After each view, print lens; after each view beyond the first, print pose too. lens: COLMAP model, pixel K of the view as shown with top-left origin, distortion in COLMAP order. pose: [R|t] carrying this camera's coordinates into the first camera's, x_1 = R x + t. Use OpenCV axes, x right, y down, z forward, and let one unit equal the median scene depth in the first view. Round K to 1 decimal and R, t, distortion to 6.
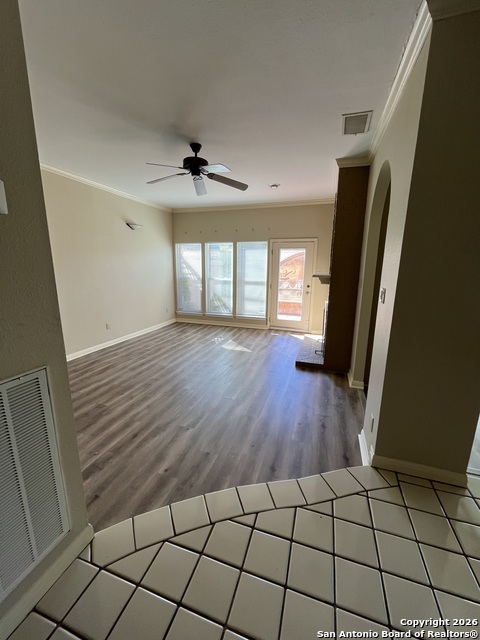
lens RADIAL K [[260.5, 0, 240.7], [0, 260.5, 320.5], [0, 0, 1]] dist [-0.003518, -0.000140]
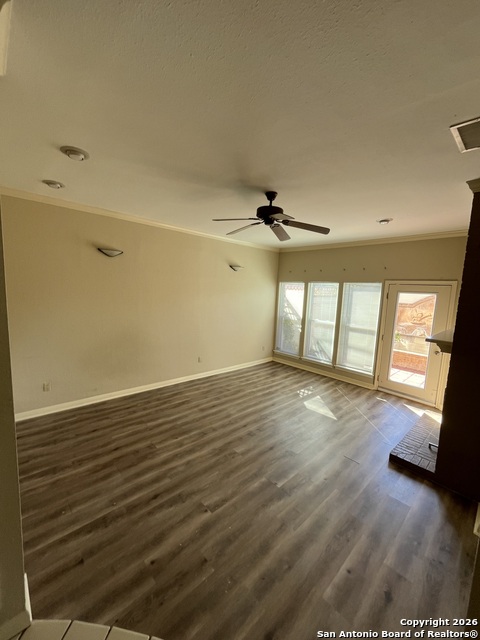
lens RADIAL K [[260.5, 0, 240.2], [0, 260.5, 319.2], [0, 0, 1]] dist [-0.003518, -0.000140]
pose [[0.878682, 0.082887, -0.470157, 0.159832], [-0.133888, 0.988076, -0.076031, -0.103416], [0.458248, 0.129755, 0.879302, 0.134304]]
